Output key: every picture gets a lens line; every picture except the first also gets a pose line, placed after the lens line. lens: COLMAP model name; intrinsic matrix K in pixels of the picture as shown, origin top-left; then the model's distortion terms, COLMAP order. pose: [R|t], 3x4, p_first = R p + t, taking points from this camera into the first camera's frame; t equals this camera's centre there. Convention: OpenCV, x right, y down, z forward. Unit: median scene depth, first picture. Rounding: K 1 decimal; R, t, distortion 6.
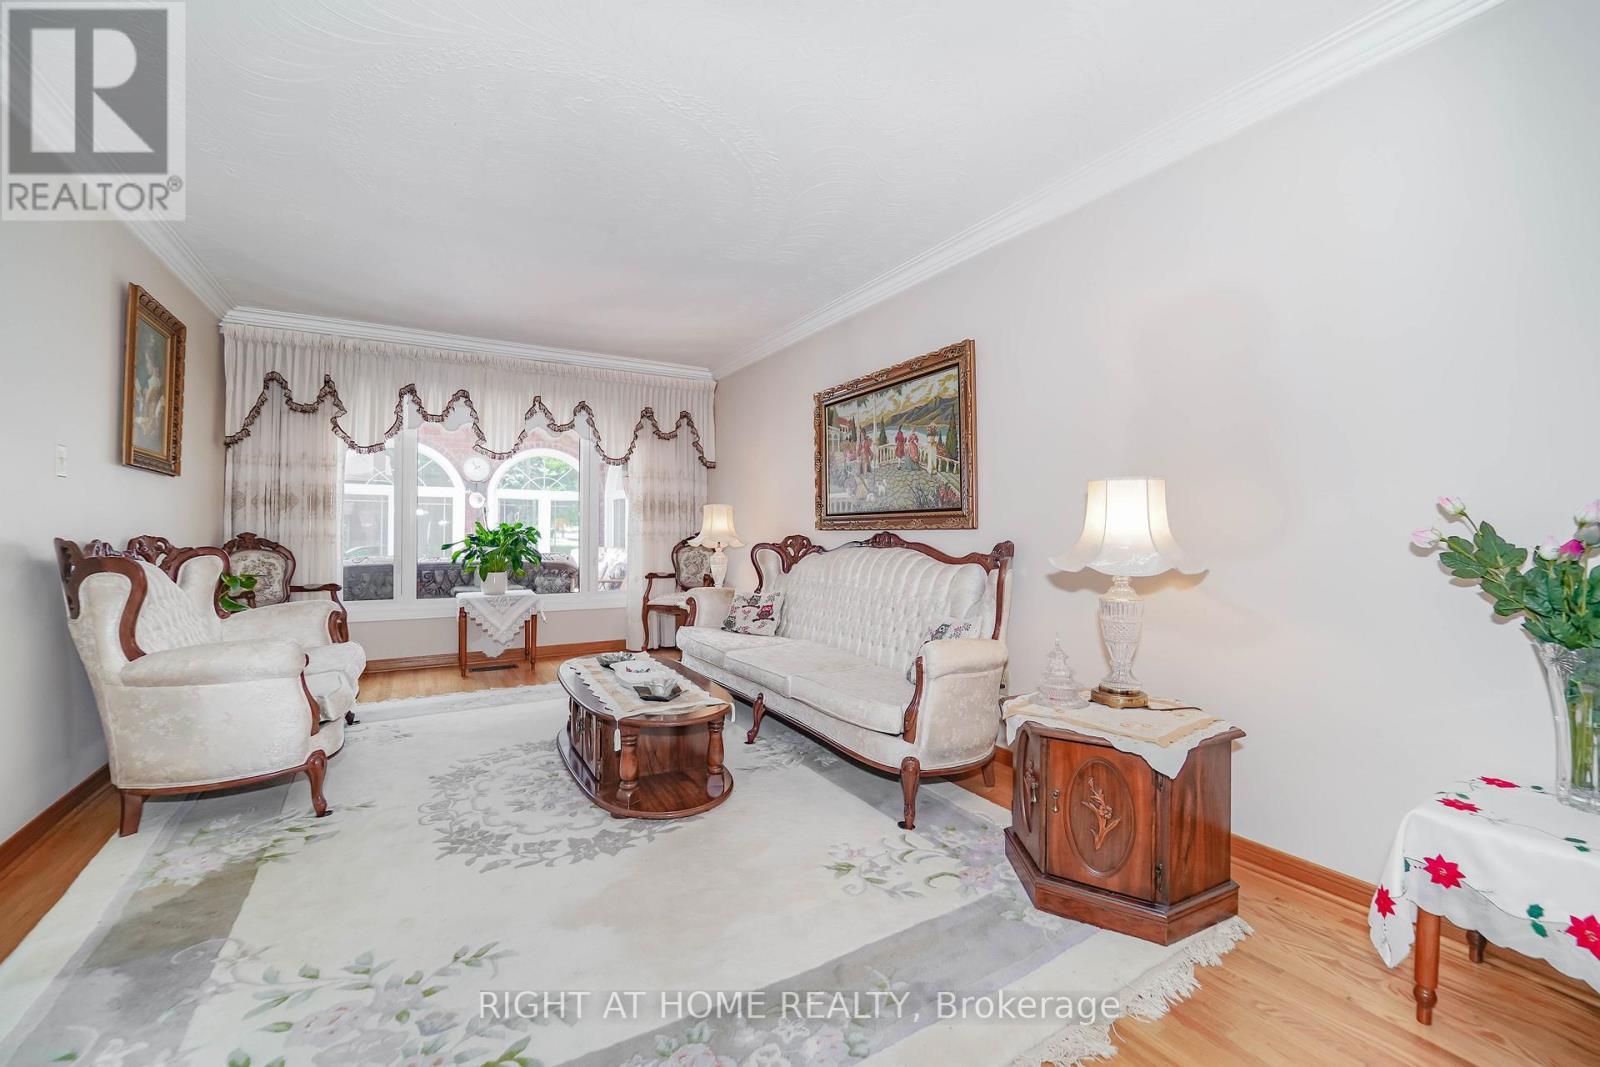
lens RADIAL K [[653.8, 0, 802.1], [0, 653.8, 531.4], [0, 0, 1]] dist [0.000208, 0.000012]
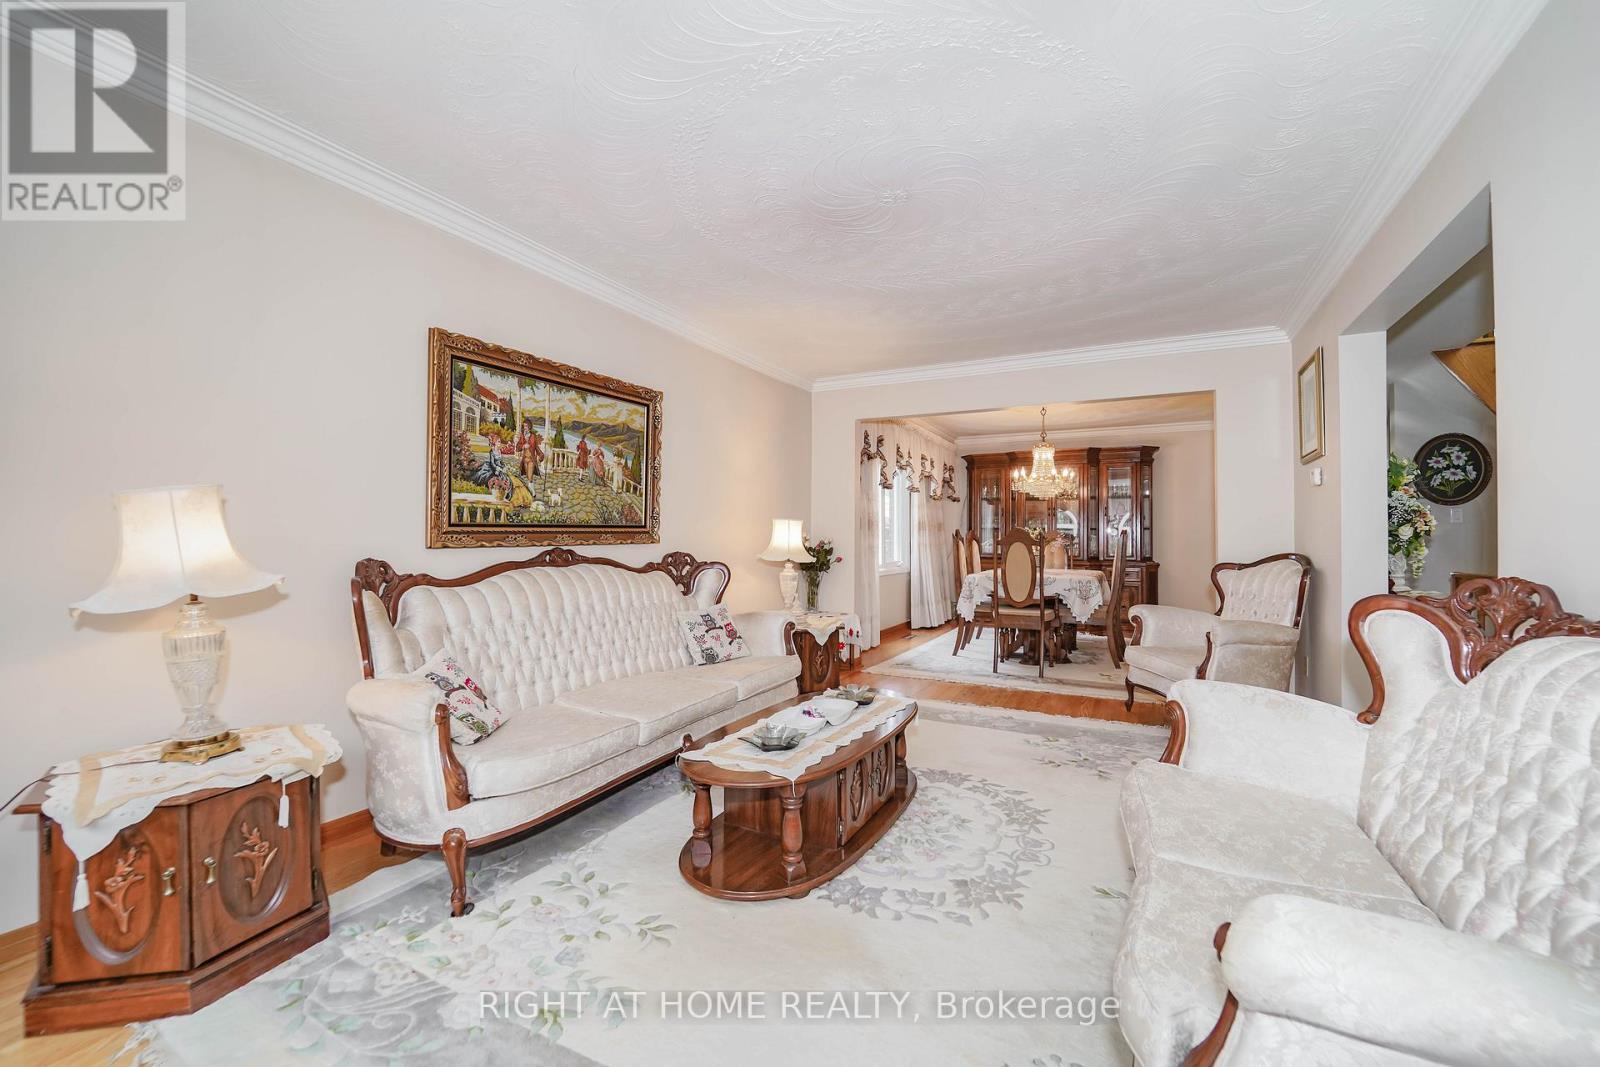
lens RADIAL K [[653.8, 0, 799.2], [0, 653.8, 535.1], [0, 0, 1]] dist [0.000208, 0.000012]
pose [[-0.528031, -0.001294, 0.849224, -0.817524], [0.001747, 0.999995, 0.002610, -0.019136], [-0.849223, 0.002861, -0.528026, 1.236932]]
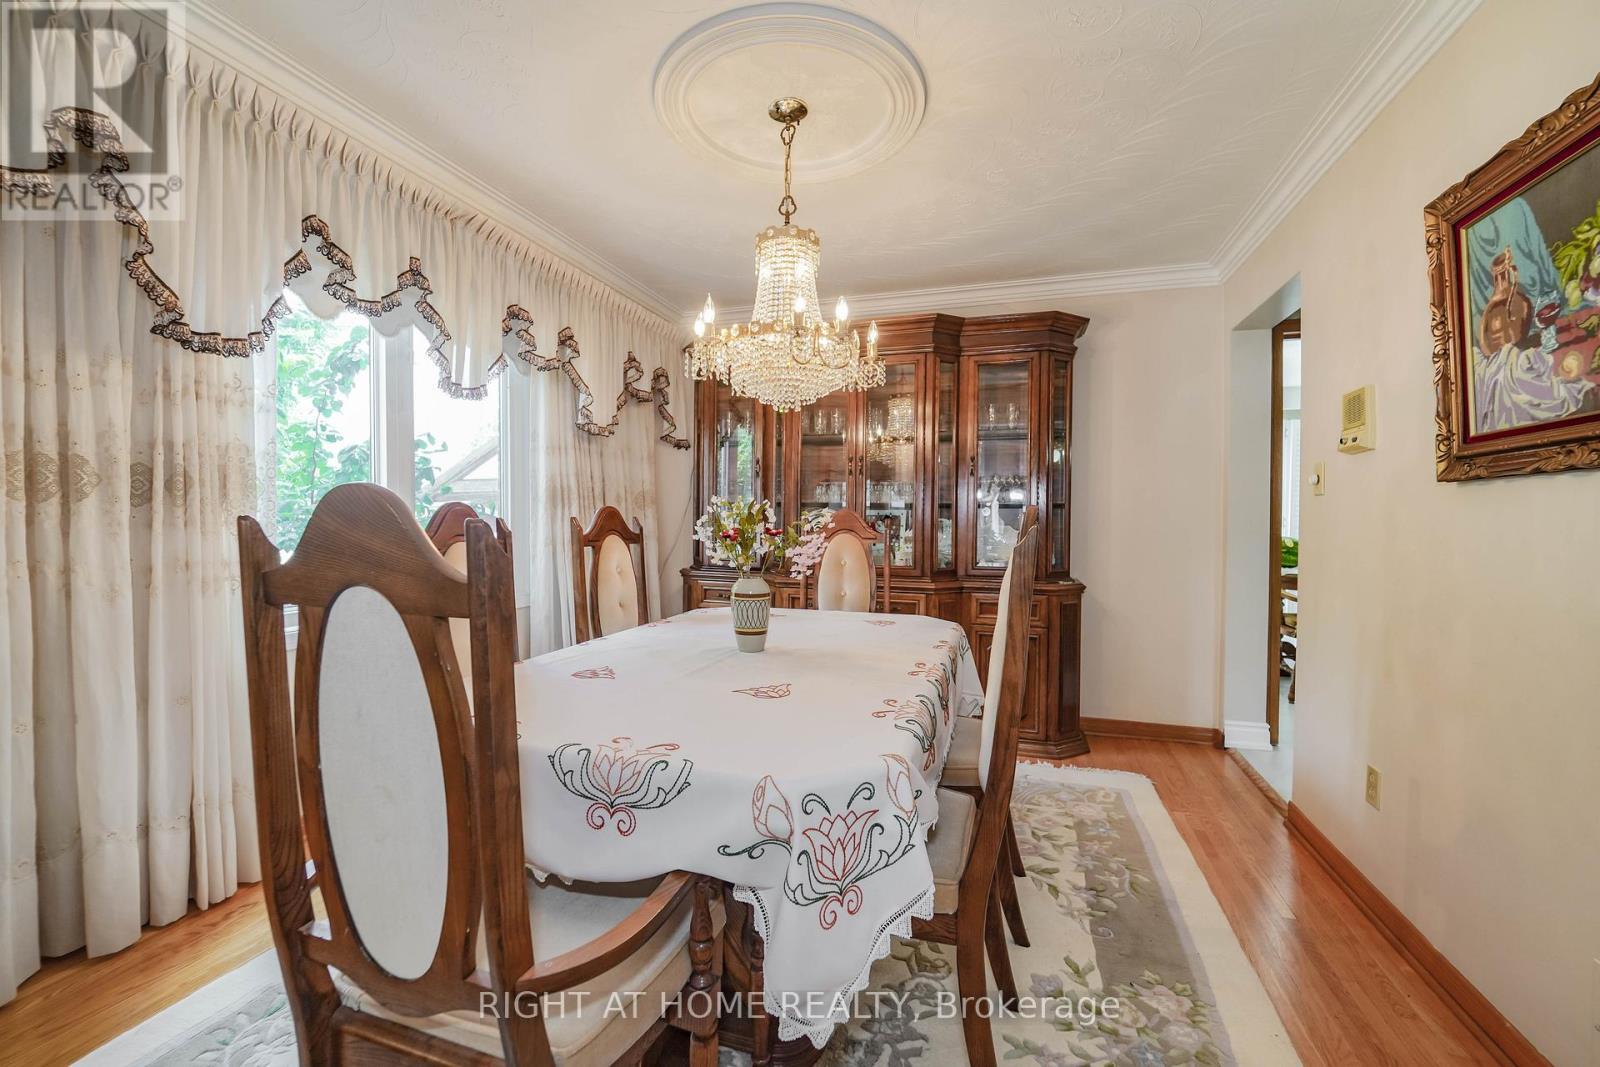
lens RADIAL K [[653.8, 0, 800.7], [0, 653.8, 526.3], [0, 0, 1]] dist [0.000208, 0.000012]
pose [[-0.666976, -0.025006, 0.744659, -0.563383], [-0.010450, 0.999652, 0.024209, -0.021041], [-0.745006, 0.008365, -0.667006, 0.839945]]
